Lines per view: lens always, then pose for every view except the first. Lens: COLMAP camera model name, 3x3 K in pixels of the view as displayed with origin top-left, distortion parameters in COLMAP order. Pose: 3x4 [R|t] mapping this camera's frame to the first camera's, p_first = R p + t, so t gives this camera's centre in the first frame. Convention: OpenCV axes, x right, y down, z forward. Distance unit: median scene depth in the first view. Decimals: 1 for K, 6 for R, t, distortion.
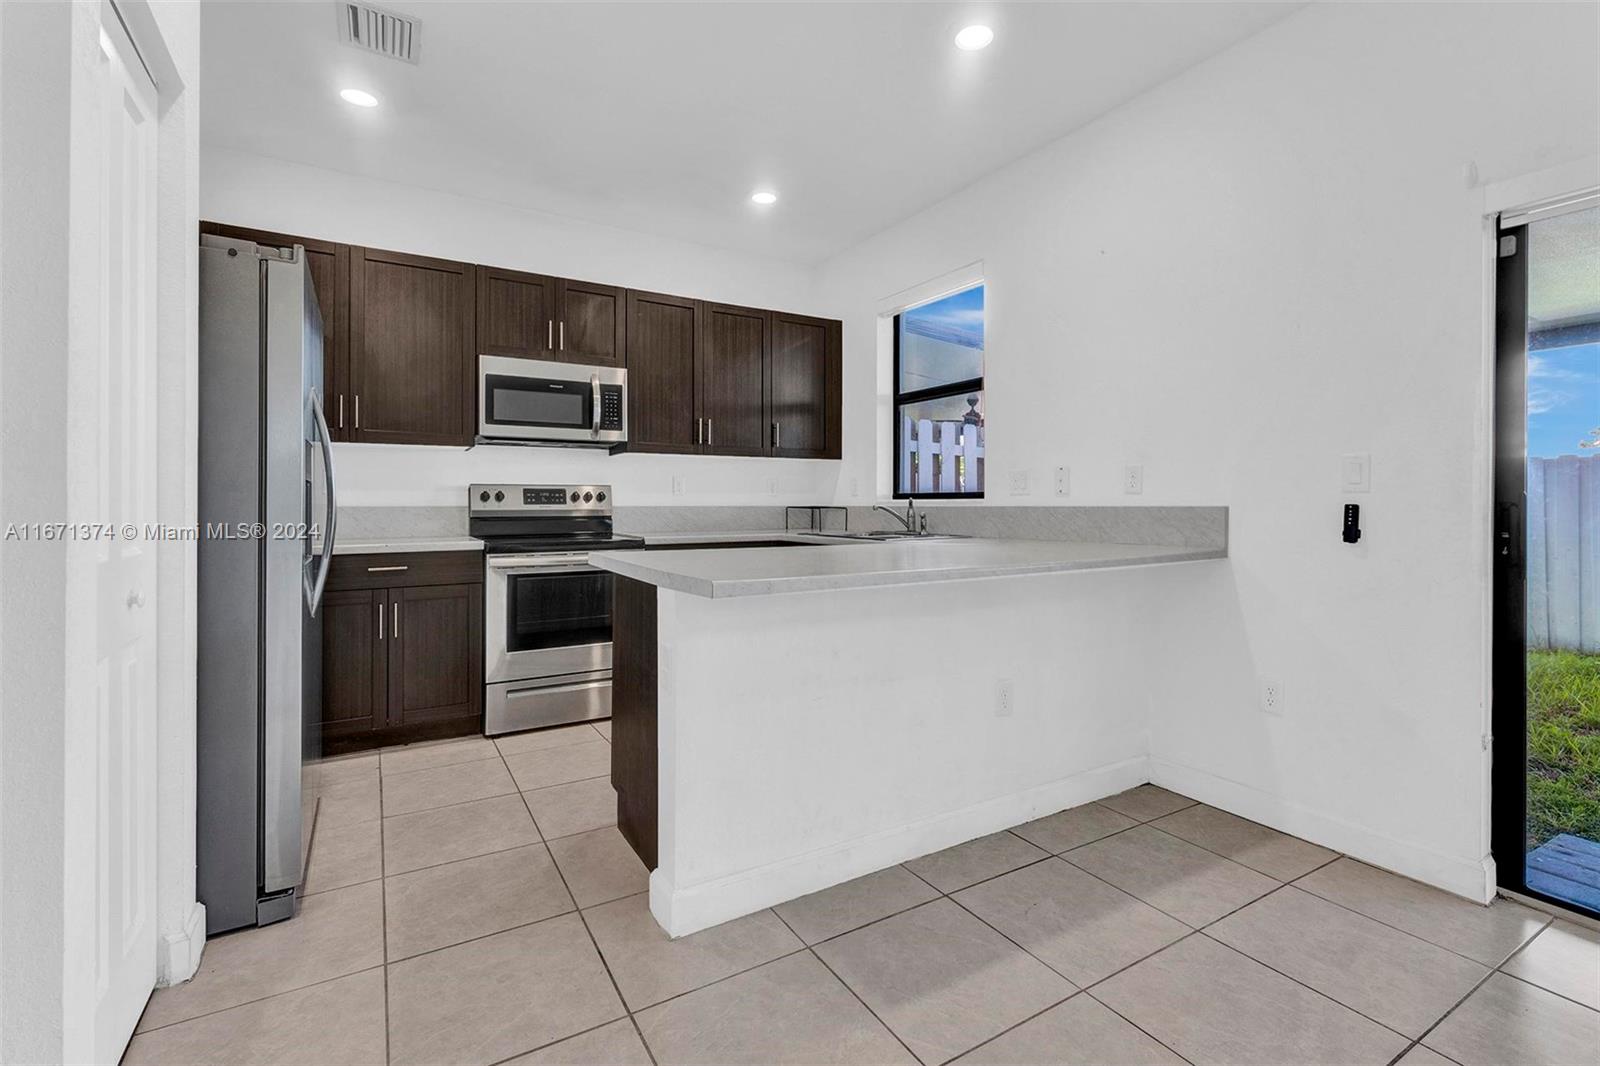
lens RADIAL K [[712.9, 0, 799.3], [0, 712.9, 499.8], [0, 0, 1]] dist [0.002330, 0.000150]
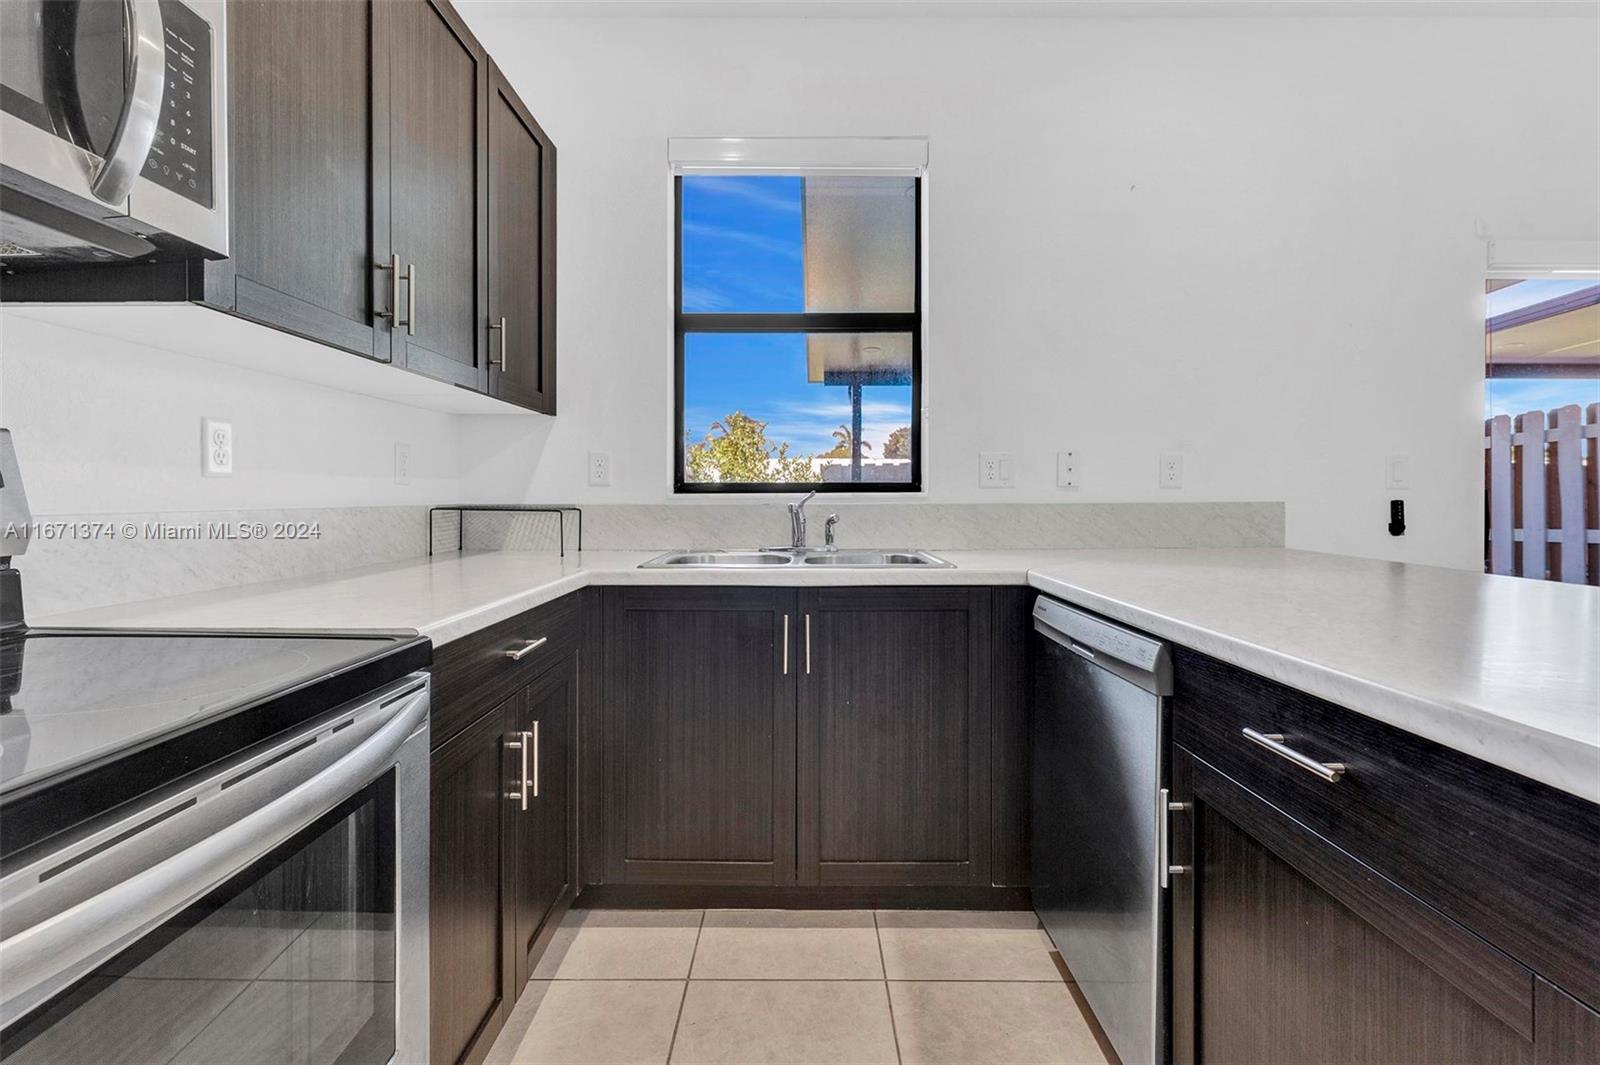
lens RADIAL K [[712.9, 0, 799.3], [0, 712.9, 499.3], [0, 0, 1]] dist [0.002330, 0.000150]
pose [[0.520517, -0.002112, 0.853849, -0.364610], [-0.001780, 0.999992, 0.003558, 0.002287], [-0.853850, -0.003372, 0.520509, 0.718253]]
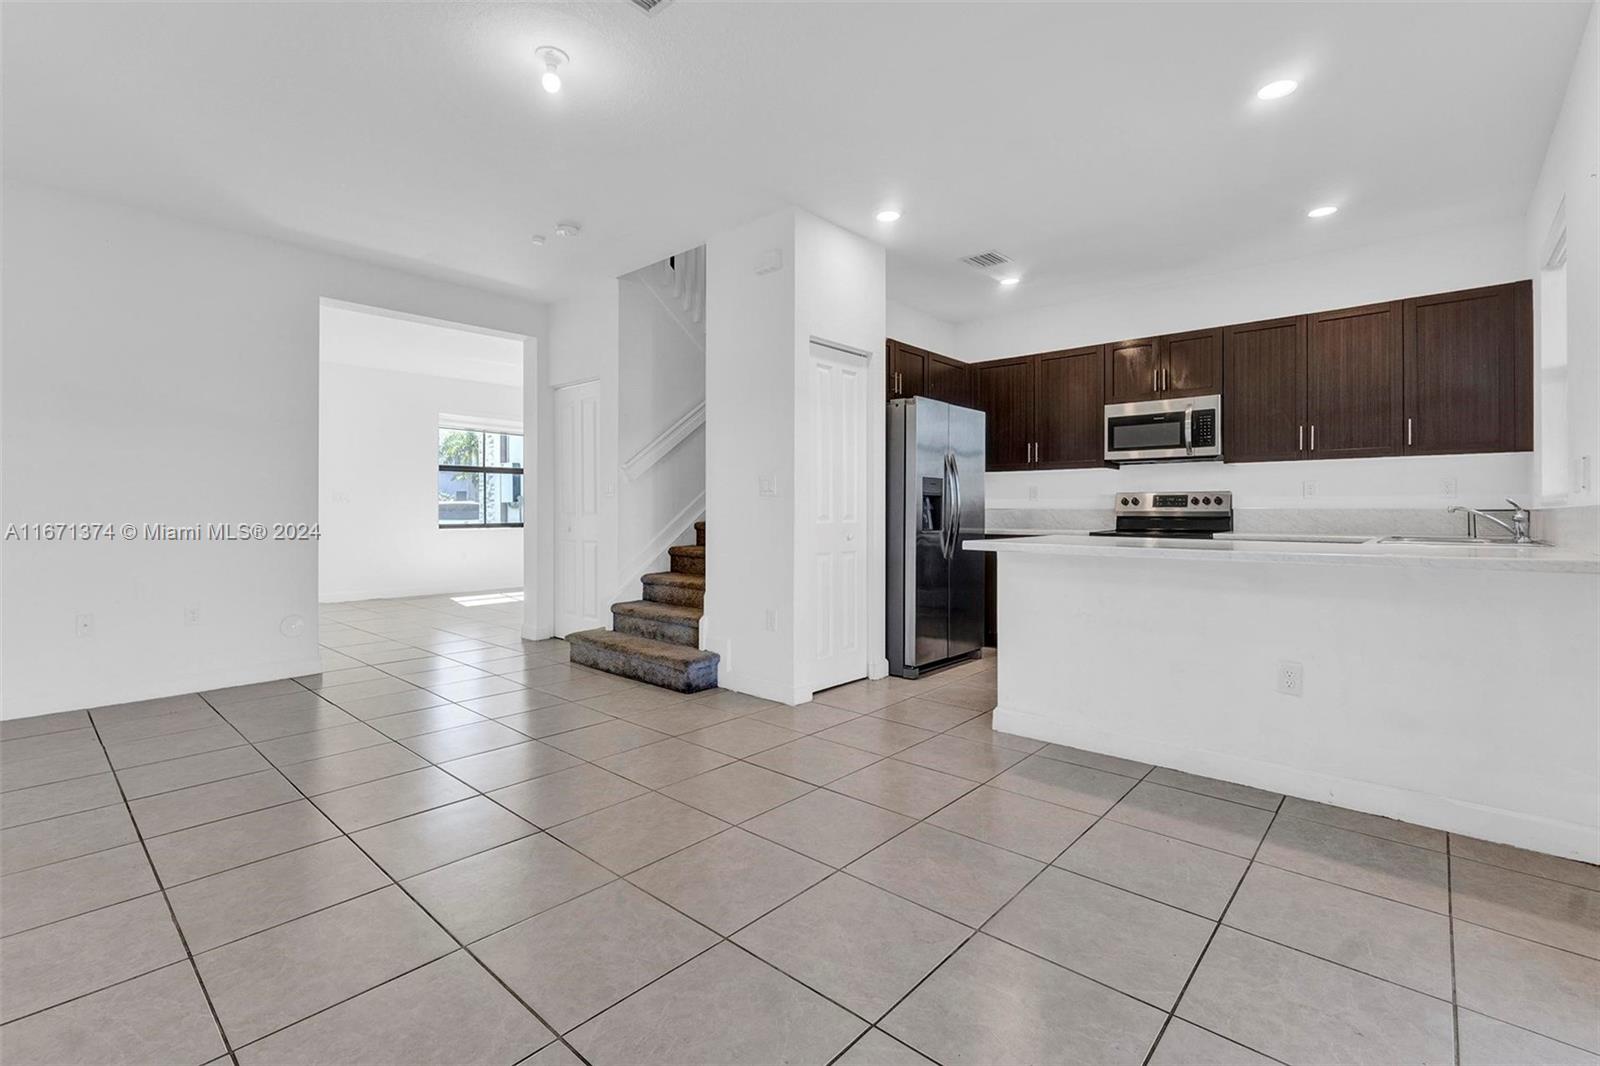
lens RADIAL K [[712.9, 0, 799.3], [0, 712.9, 499.8], [0, 0, 1]] dist [0.002330, 0.000150]
pose [[0.301127, -0.011915, -0.953510, 0.713995], [0.004047, 0.999929, -0.011217, 0.005133], [0.953575, -0.000482, 0.301154, -0.039166]]
